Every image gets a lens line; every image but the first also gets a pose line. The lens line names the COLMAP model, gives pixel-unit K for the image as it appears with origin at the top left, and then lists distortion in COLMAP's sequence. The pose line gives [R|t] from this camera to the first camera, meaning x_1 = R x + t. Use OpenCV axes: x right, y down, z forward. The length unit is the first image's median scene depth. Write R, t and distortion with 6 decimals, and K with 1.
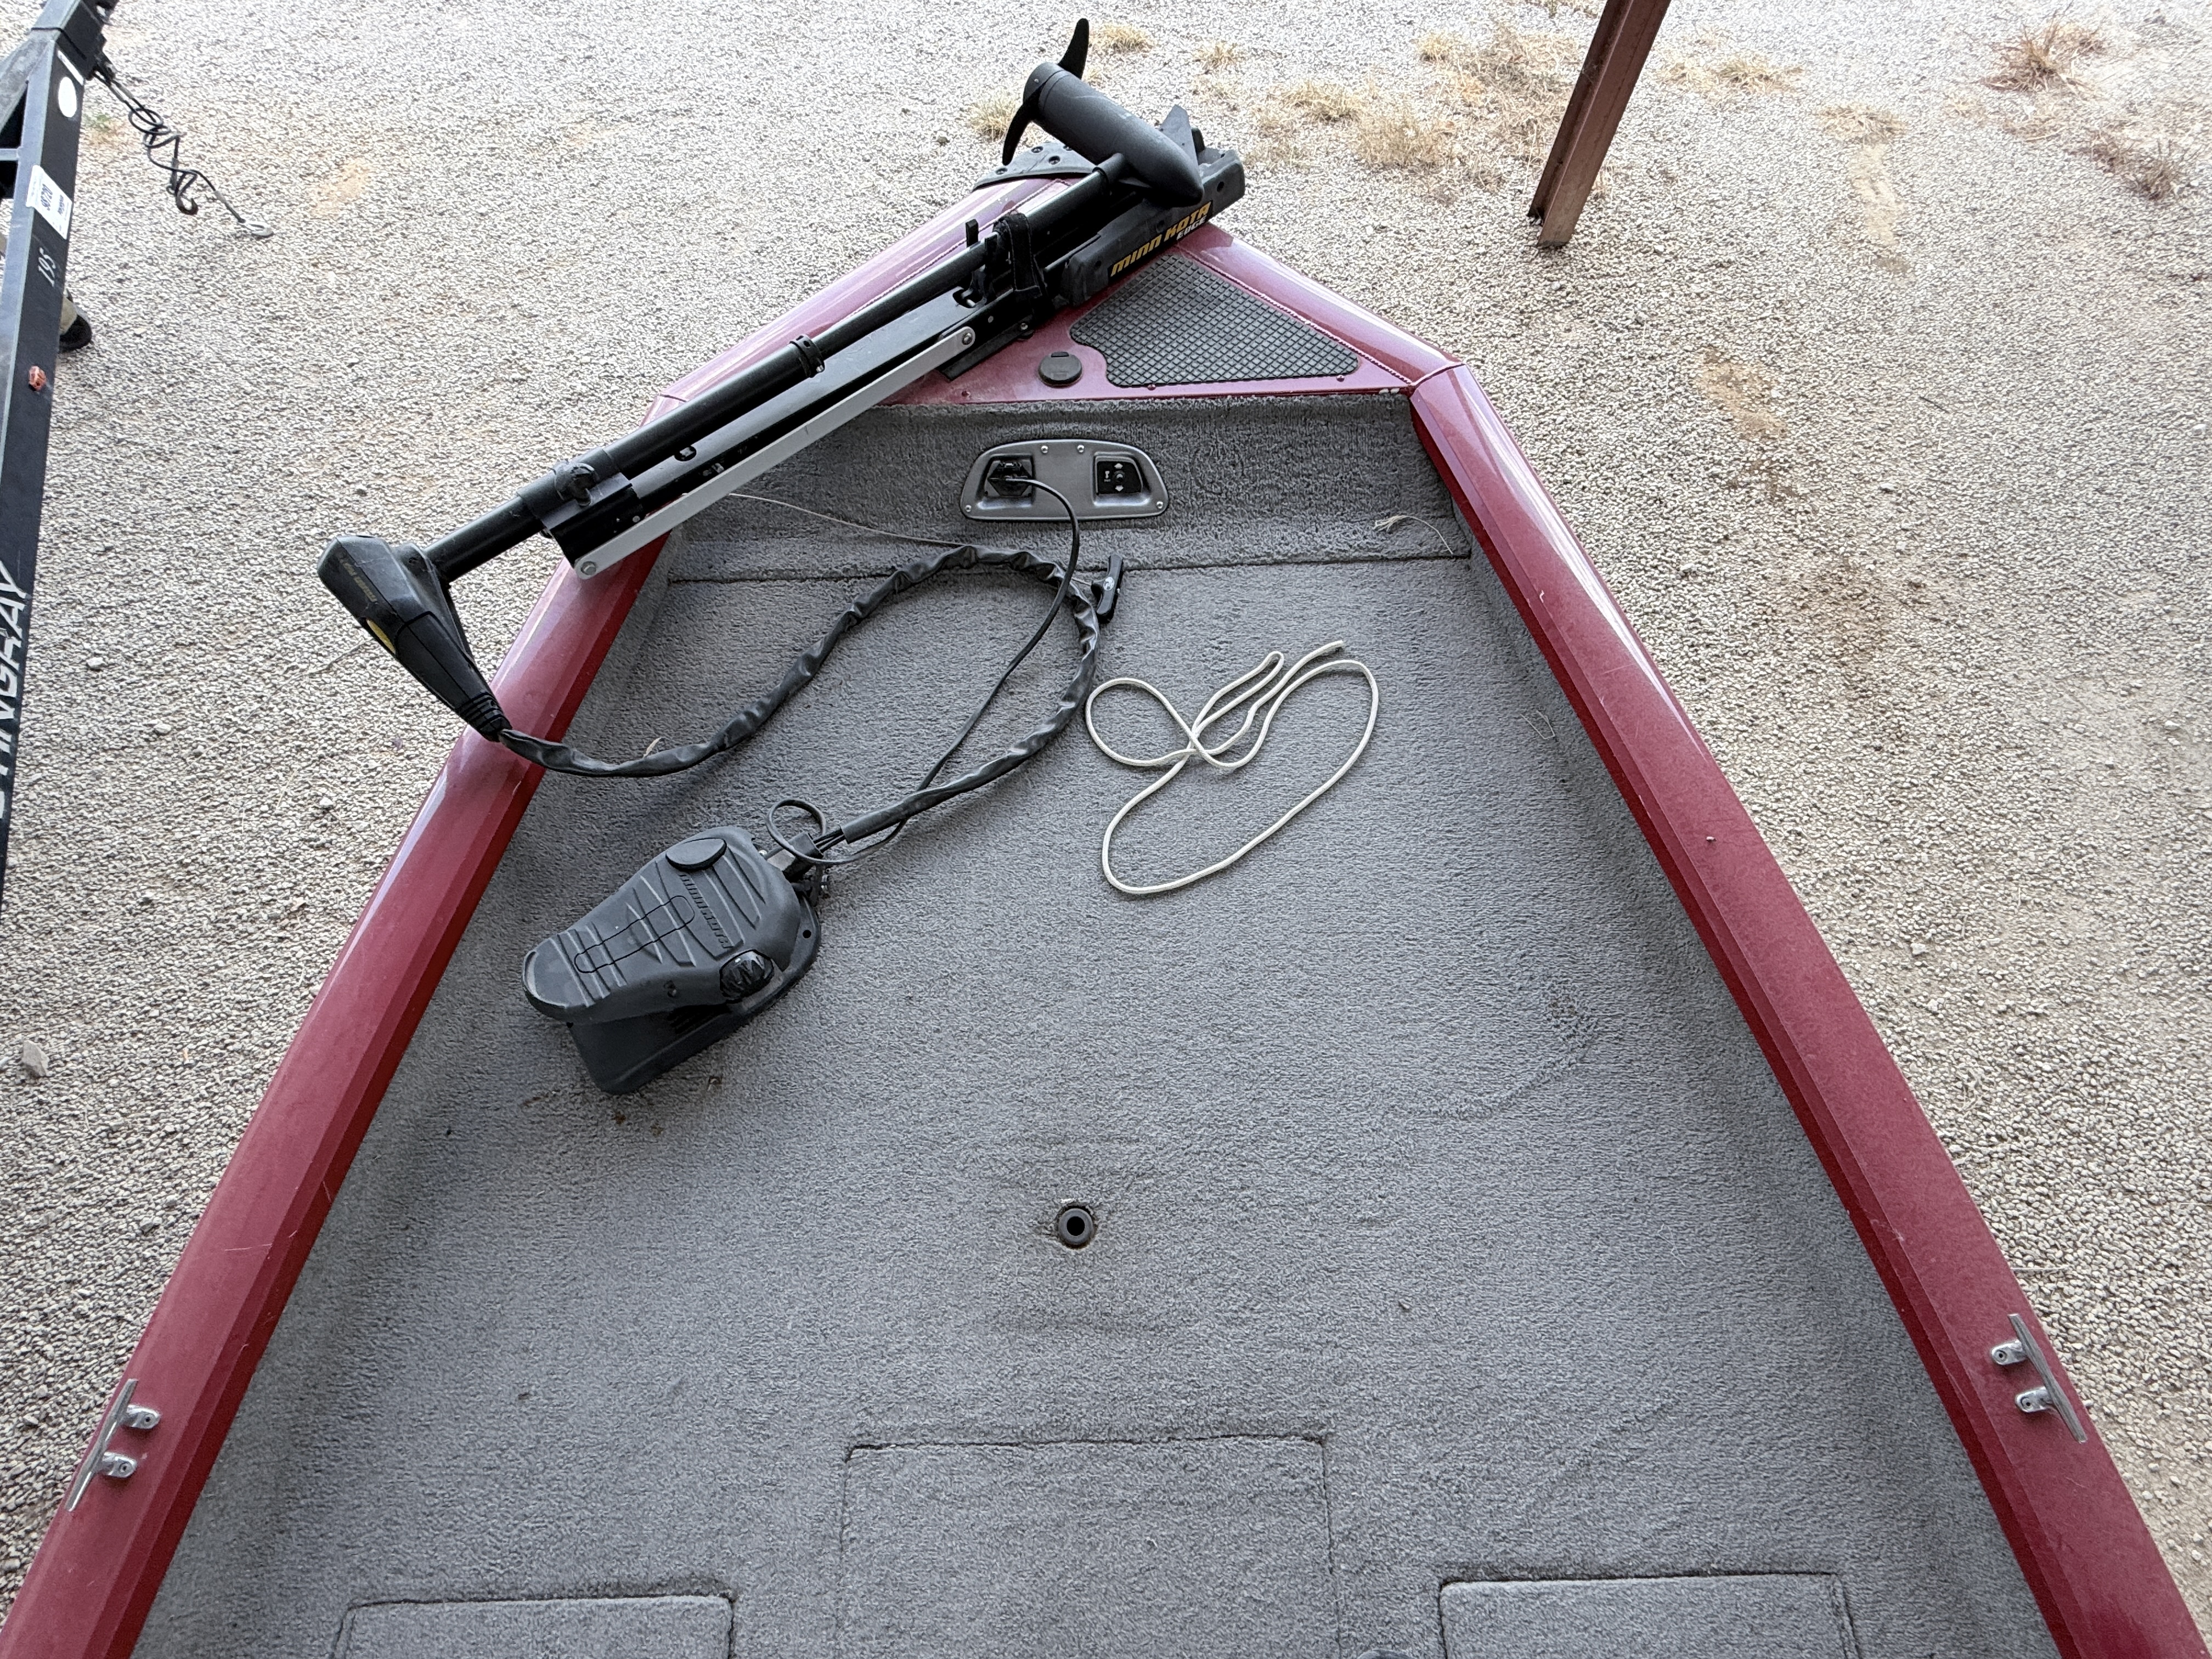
lens RADIAL K [[1066.4, 0, 1106.0], [0, 1066.4, 829.5], [0, 0, 1]] dist [0.000591, 0.000367]
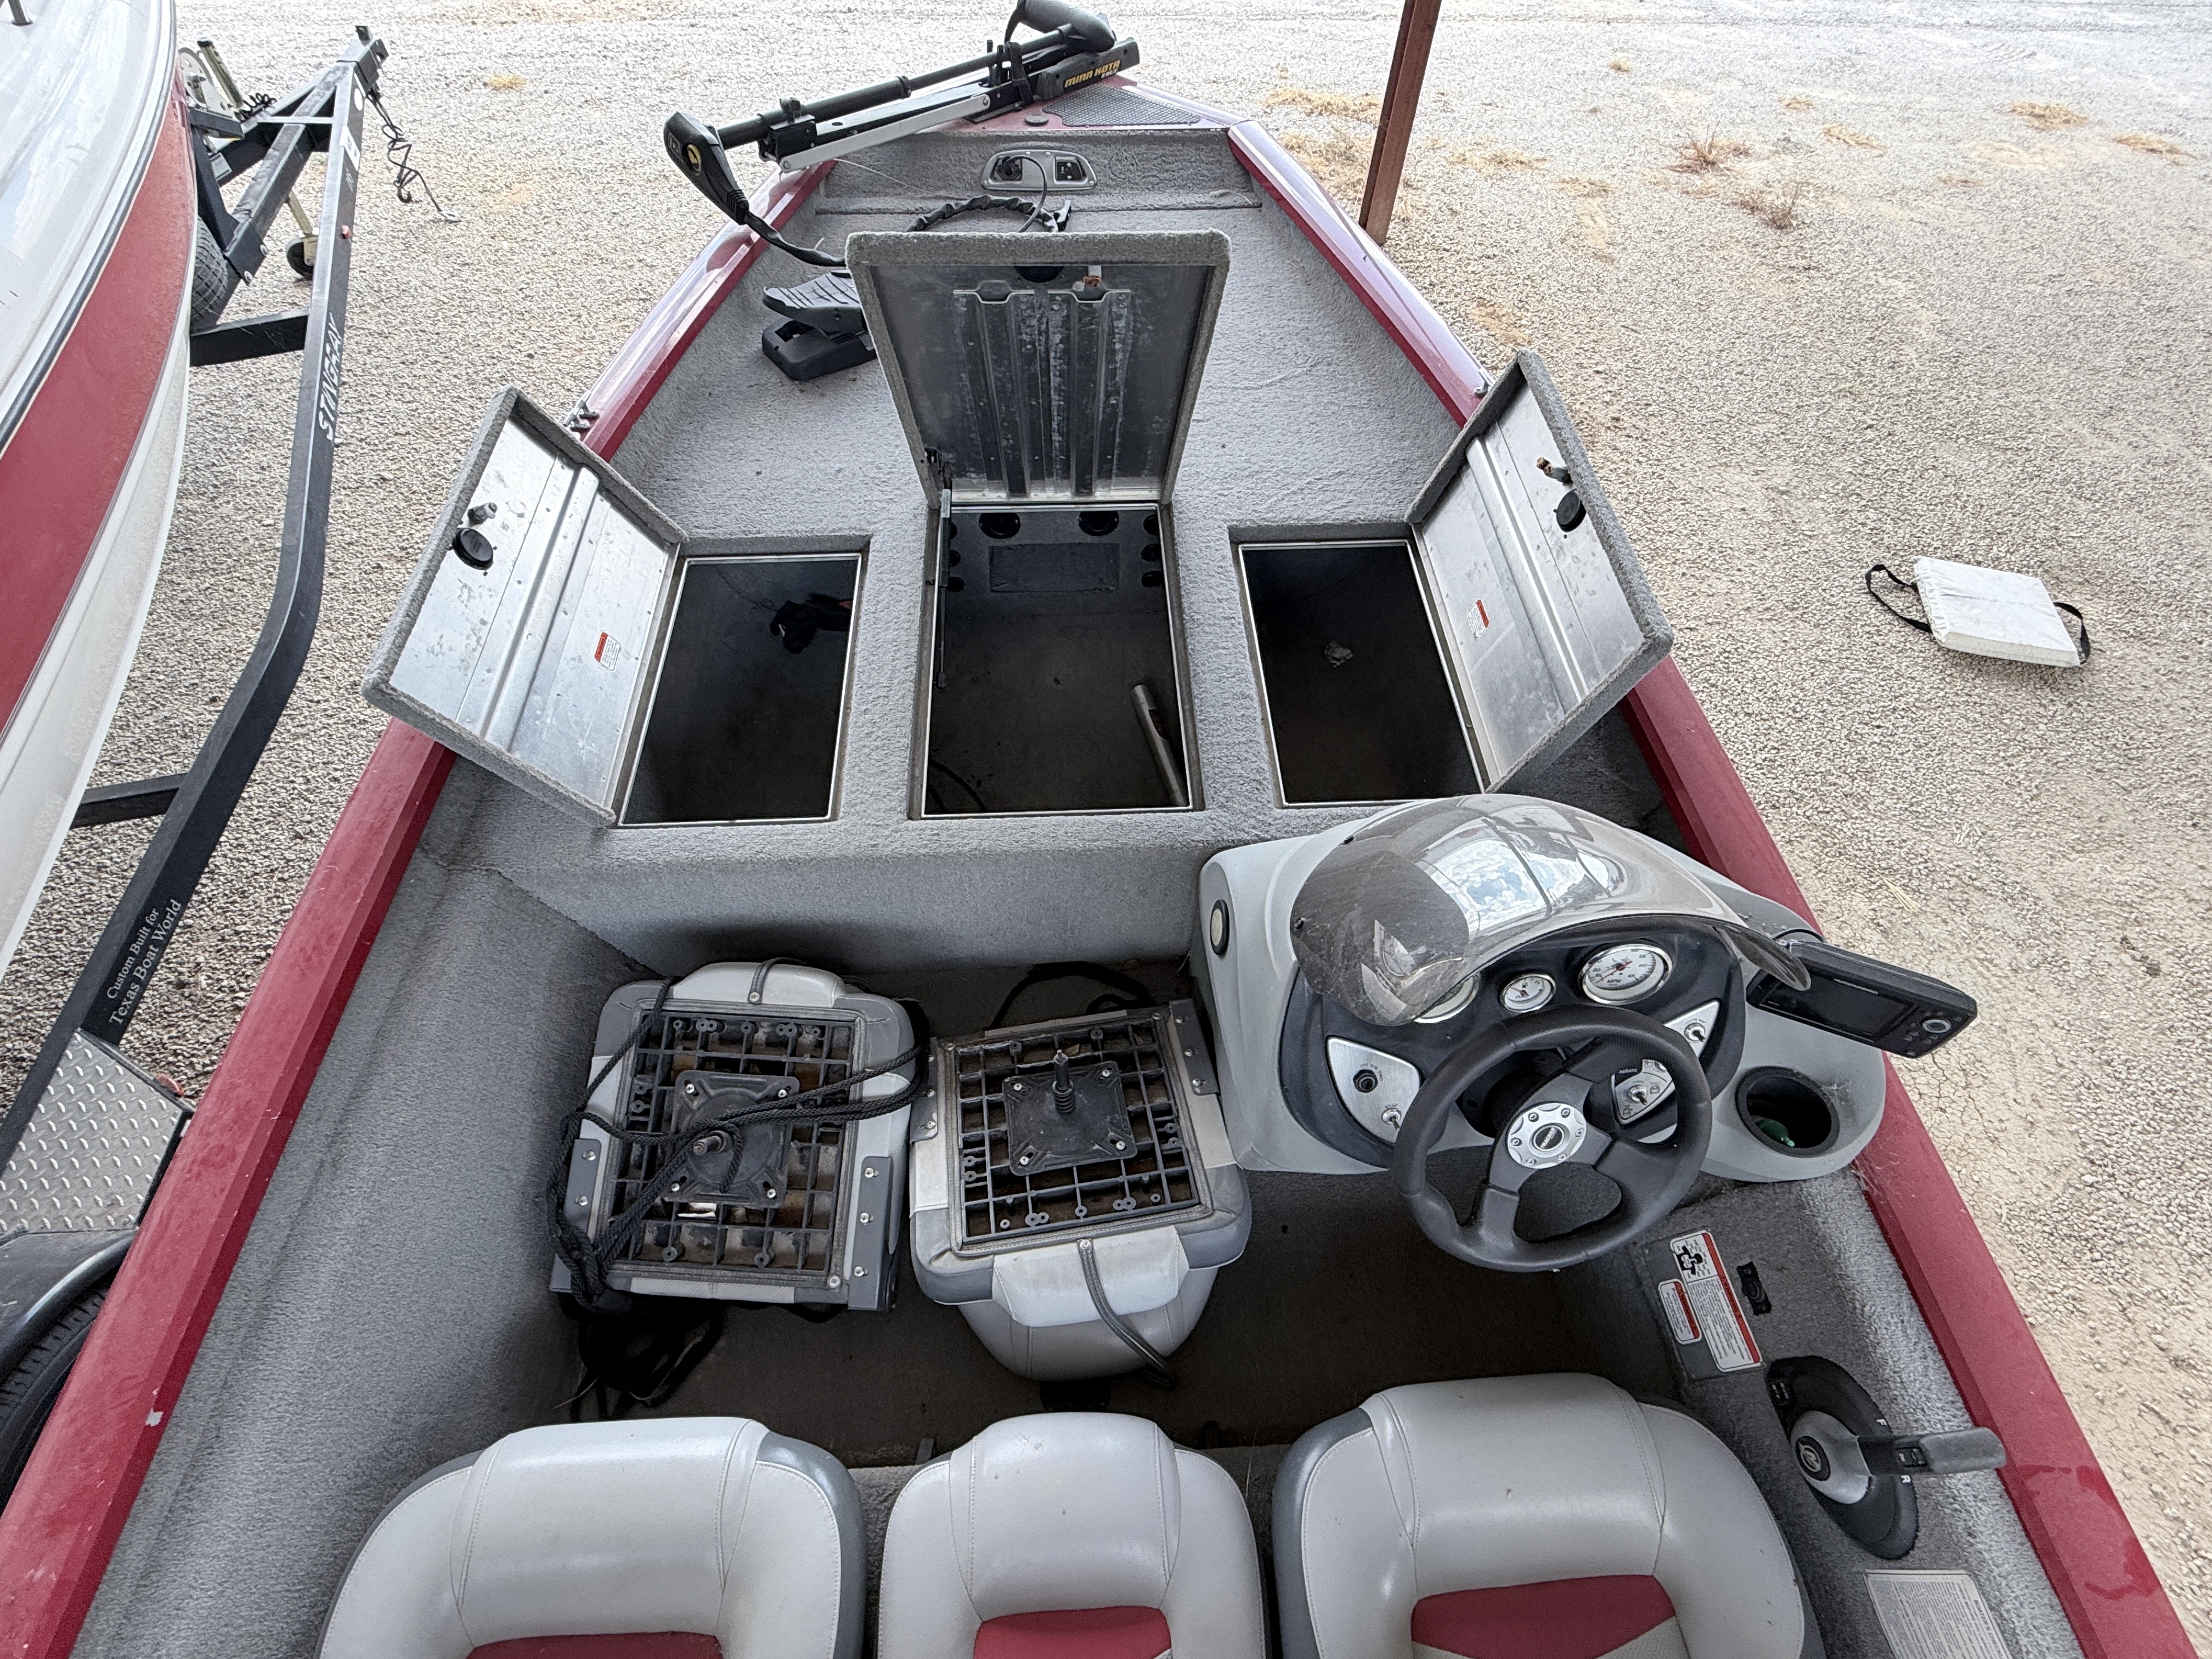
lens RADIAL K [[1066.3, 0, 1106.0], [0, 1066.3, 829.5], [0, 0, 1]] dist [0.006875, -0.003688]
pose [[0.999226, 0.000286, 0.039346, 0.002013], [0.006896, 0.983226, -0.182262, 0.633322], [-0.038738, 0.182392, 0.982462, -0.334458]]
